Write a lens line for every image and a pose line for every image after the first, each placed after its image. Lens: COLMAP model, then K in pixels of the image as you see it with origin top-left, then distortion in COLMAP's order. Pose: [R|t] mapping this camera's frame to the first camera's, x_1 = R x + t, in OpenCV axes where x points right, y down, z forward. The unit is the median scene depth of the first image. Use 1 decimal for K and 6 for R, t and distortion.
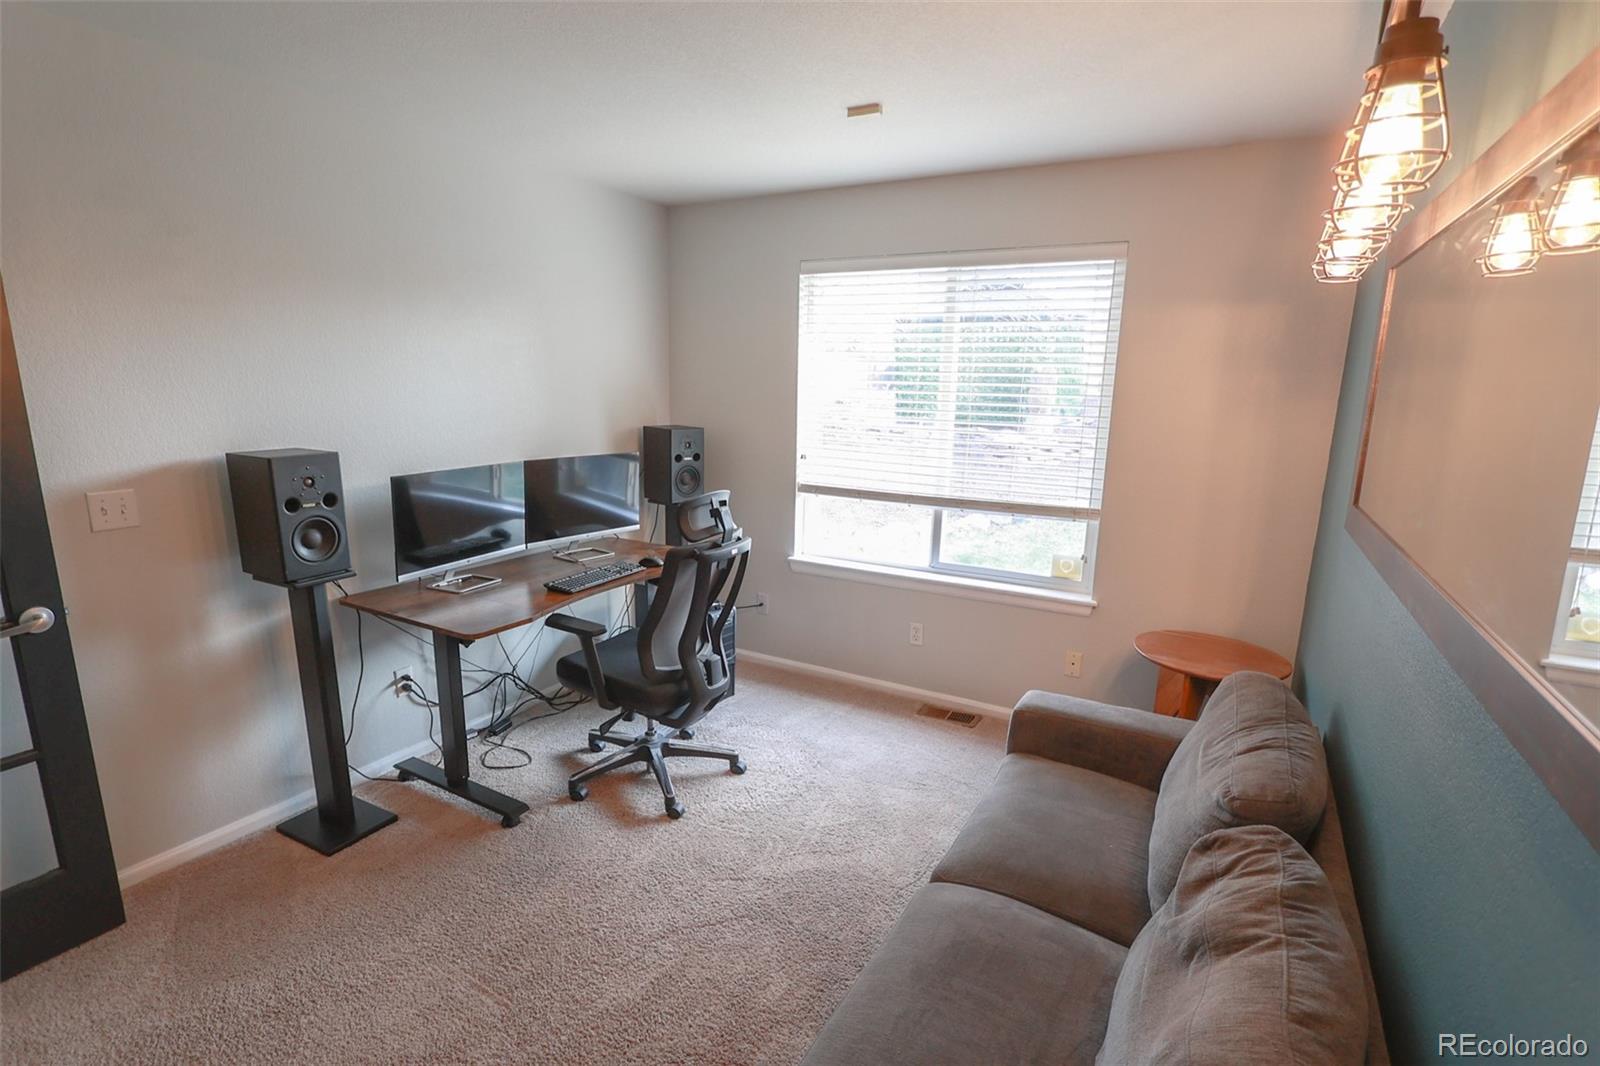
lens RADIAL K [[740.6, 0, 797.7], [0, 740.6, 543.2], [0, 0, 1]] dist [-0.020529, 0.002179]
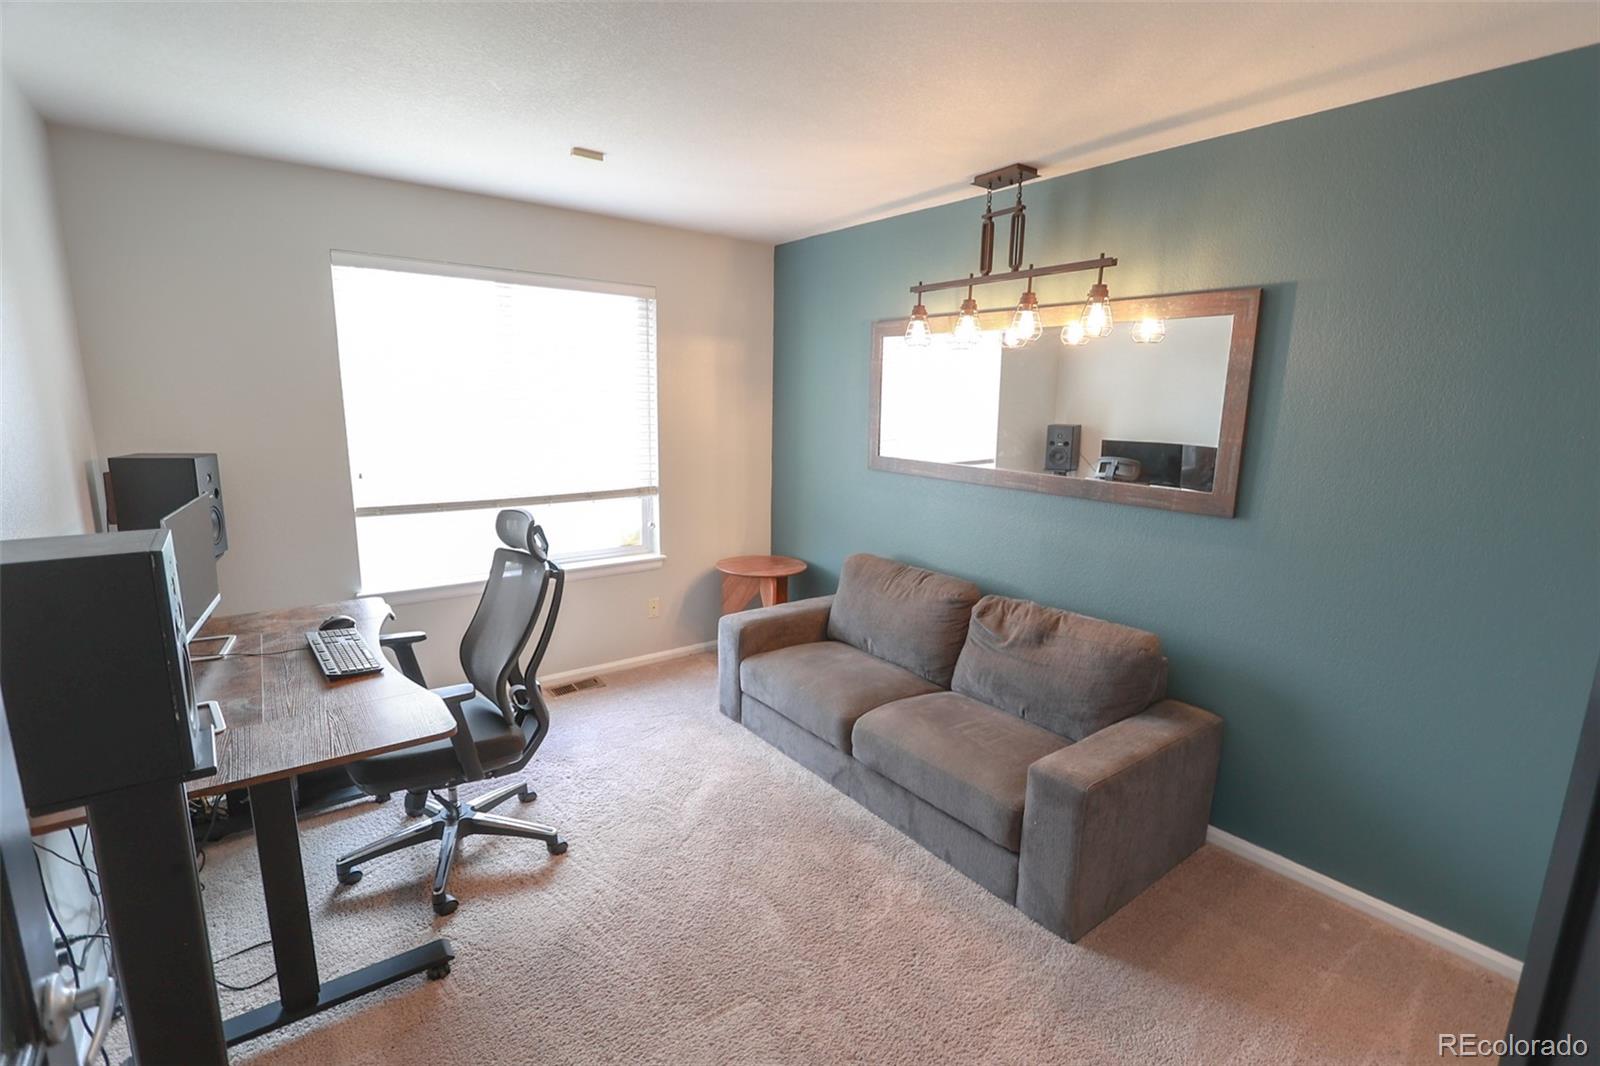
lens RADIAL K [[740.6, 0, 765.3], [0, 740.6, 537.9], [0, 0, 1]] dist [-0.020529, 0.002179]
pose [[0.420244, -0.185292, 0.888291, -0.711229], [0.178189, 0.976721, 0.119438, -0.079816], [-0.889743, 0.108091, 0.443478, 0.254275]]
